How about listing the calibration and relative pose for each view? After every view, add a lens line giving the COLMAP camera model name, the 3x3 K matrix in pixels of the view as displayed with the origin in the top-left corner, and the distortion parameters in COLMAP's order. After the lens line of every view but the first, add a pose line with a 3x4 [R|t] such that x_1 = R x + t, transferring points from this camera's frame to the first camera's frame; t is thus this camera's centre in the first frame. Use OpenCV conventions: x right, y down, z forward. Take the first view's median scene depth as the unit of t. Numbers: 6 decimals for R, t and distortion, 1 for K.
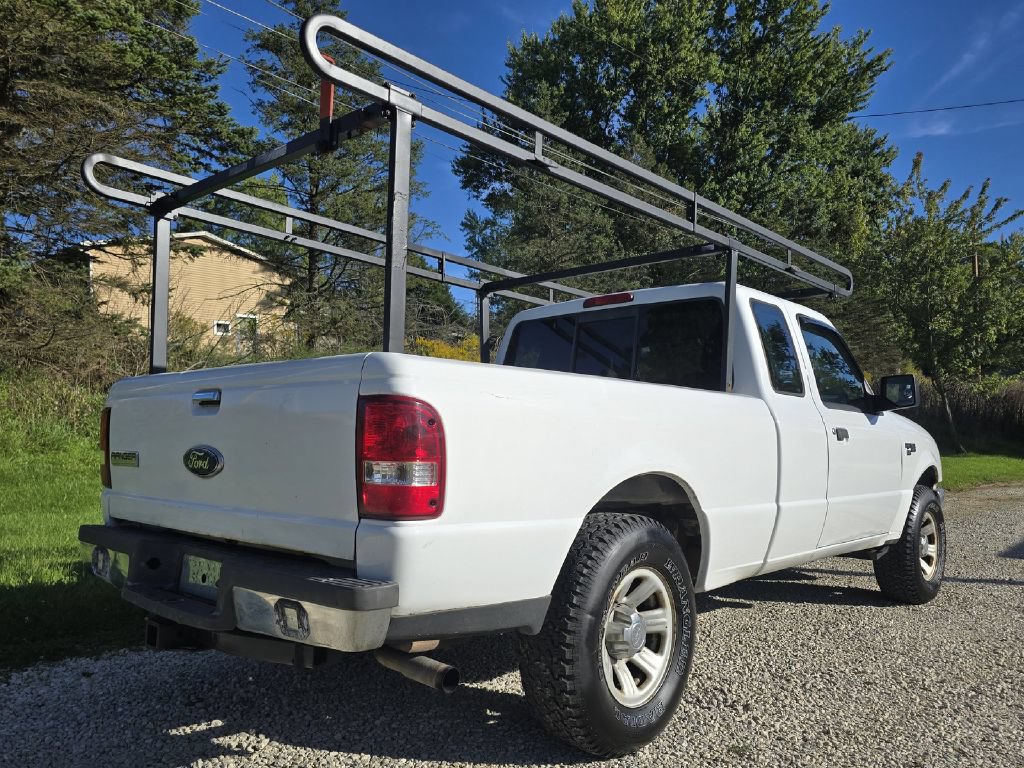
lens RADIAL K [[823.0, 0, 512.0], [0, 823.0, 384.0], [0, 0, 1]] dist [0.028157, -0.012449]
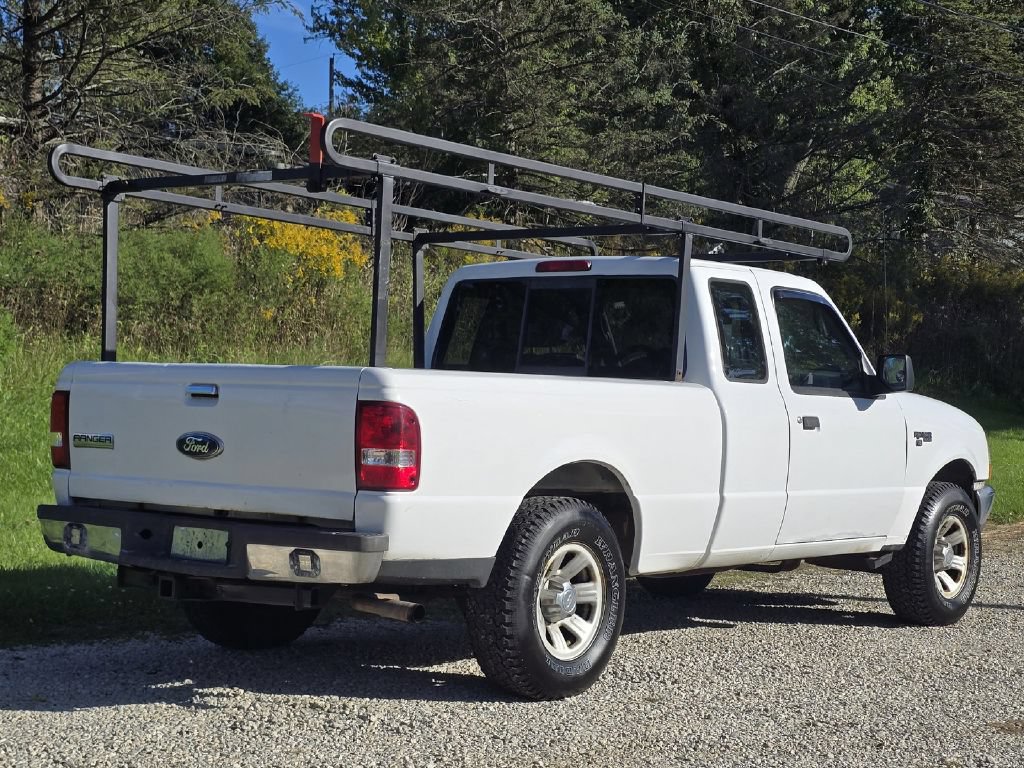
lens RADIAL K [[1749.1, 0, 512.4], [0, 1749.1, 340.8], [0, 0, 1]] dist [0.039875, 0.120951]
pose [[0.998023, 0.017086, 0.060489, -0.081097], [-0.019217, 0.999209, 0.034818, -0.143012], [-0.059846, -0.035911, 0.997561, -1.430654]]
